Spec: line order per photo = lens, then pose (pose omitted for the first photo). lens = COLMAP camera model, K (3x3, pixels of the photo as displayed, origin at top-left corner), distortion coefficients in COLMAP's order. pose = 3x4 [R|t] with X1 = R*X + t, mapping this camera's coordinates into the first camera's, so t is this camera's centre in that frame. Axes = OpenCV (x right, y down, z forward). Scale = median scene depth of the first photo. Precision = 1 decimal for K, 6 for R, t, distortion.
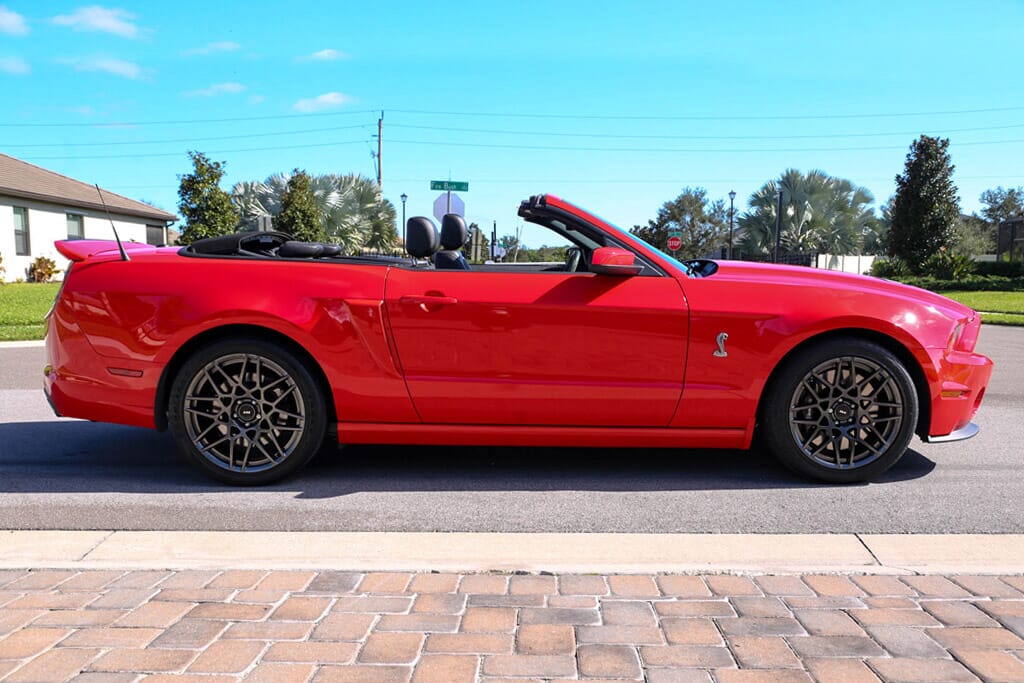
lens RADIAL K [[984.6, 0, 511.1], [0, 984.6, 404.3], [0, 0, 1]] dist [-0.002115, 0.011765]
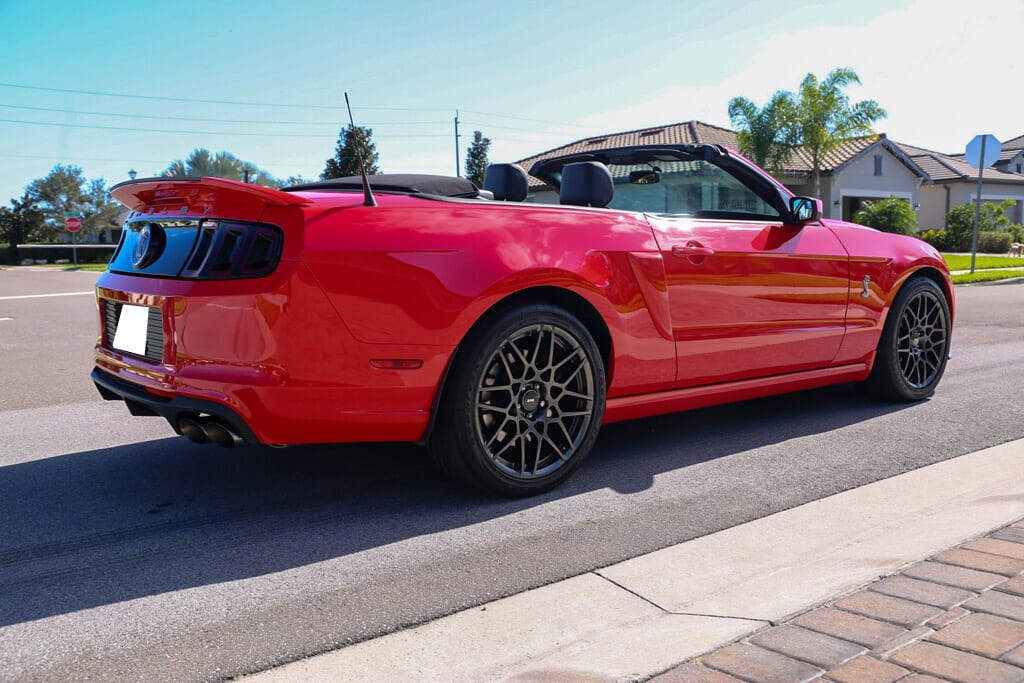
lens RADIAL K [[960.7, 0, 512.0], [0, 960.7, 341.5], [0, 0, 1]] dist [-0.008532, -0.001330]
pose [[0.759345, -0.078545, 0.645930, -0.674402], [0.107548, 0.994184, -0.005539, -0.031242], [-0.641738, 0.073674, 0.763377, 0.371223]]
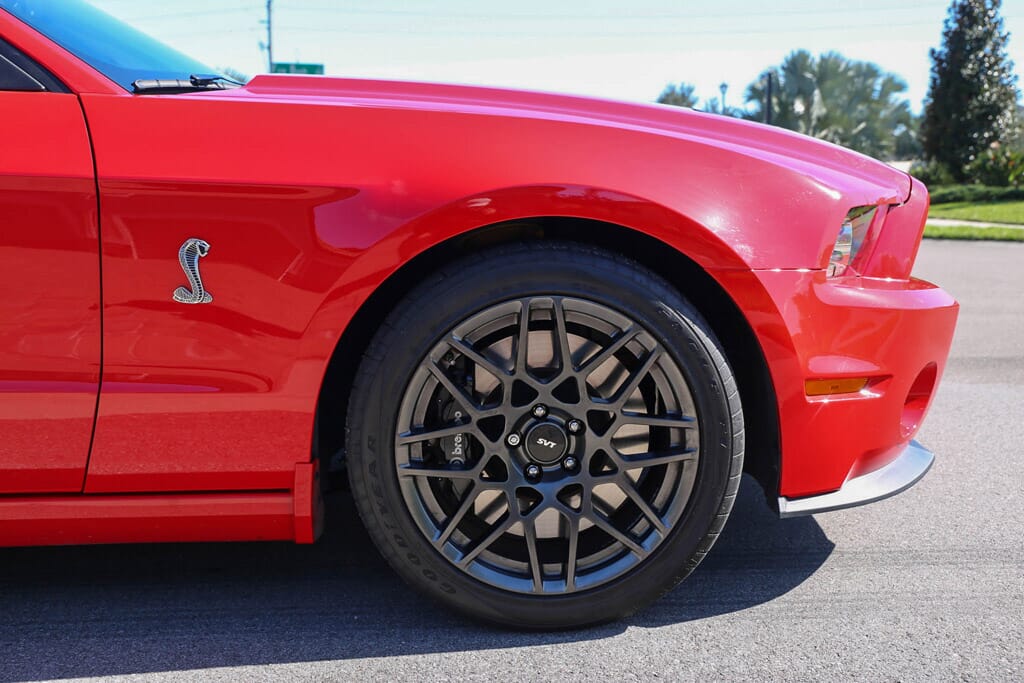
lens RADIAL K [[1194.4, 0, 512.0], [0, 1194.4, 341.5], [0, 0, 1]] dist [-0.009140, 0.182704]
pose [[0.999690, -0.022759, 0.010049, 0.280008], [0.022933, 0.999582, -0.017589, -0.020374], [-0.009645, 0.017814, 0.999795, 0.472872]]
